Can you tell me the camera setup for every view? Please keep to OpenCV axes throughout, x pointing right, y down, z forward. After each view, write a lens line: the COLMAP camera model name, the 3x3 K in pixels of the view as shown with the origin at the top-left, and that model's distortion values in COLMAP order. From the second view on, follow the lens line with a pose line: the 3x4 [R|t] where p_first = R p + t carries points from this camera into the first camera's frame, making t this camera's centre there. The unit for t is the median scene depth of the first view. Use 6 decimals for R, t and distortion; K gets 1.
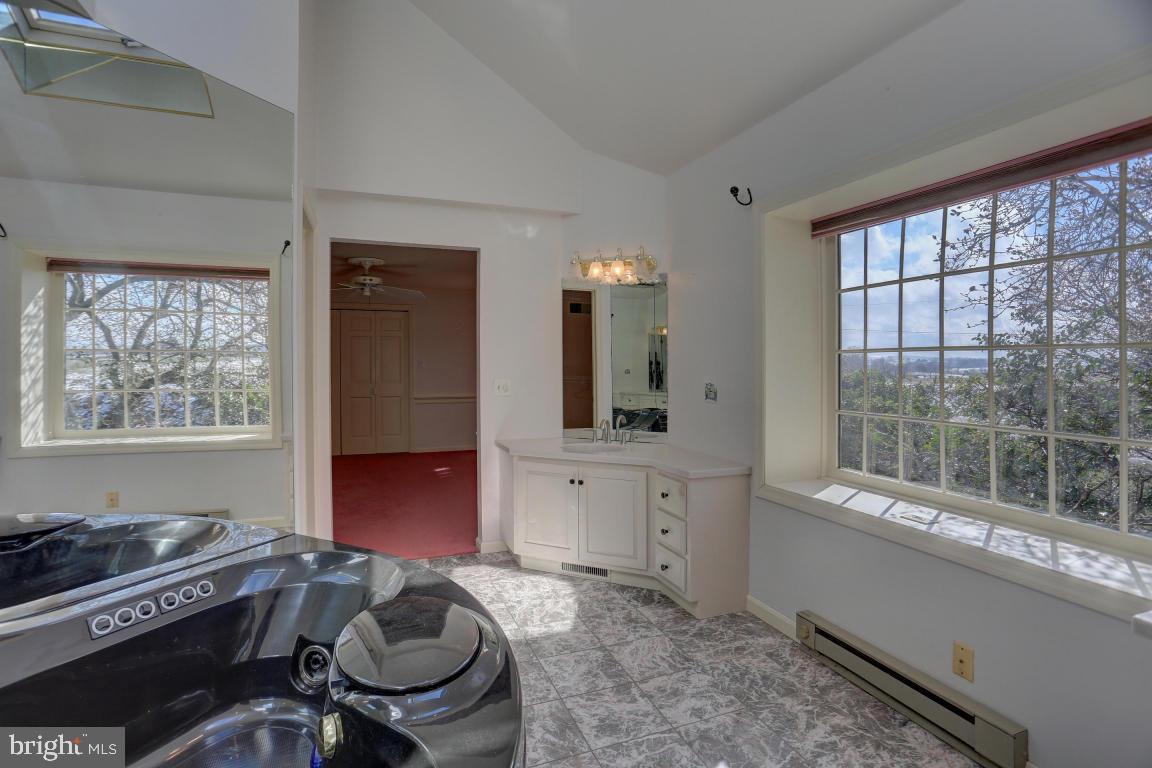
lens RADIAL K [[559.1, 0, 590.7], [0, 559.1, 369.8], [0, 0, 1]] dist [-0.067052, 0.028774]
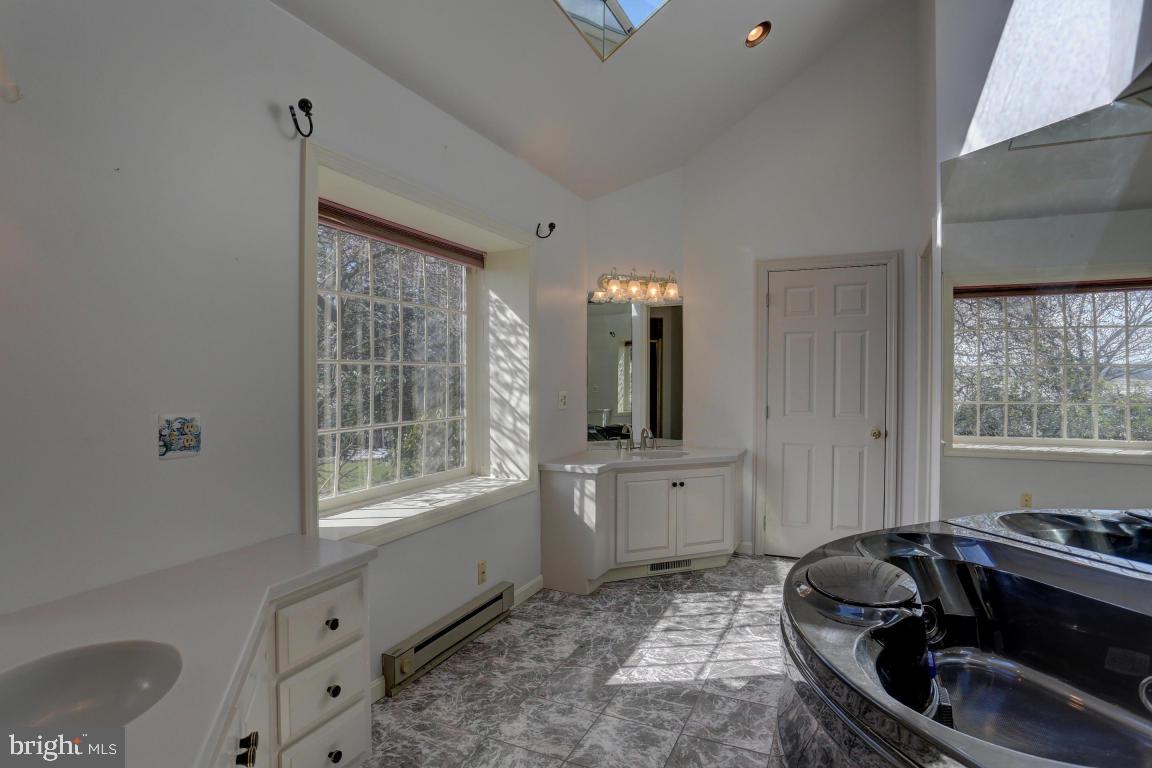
lens RADIAL K [[591.9, 0, 580.8], [0, 591.9, 380.1], [0, 0, 1]] dist [-0.097678, 0.051891]
pose [[-0.686885, -0.004214, 0.726753, -0.600336], [0.012300, 0.999773, 0.017422, -0.019571], [-0.726662, 0.020906, -0.686677, 1.674238]]
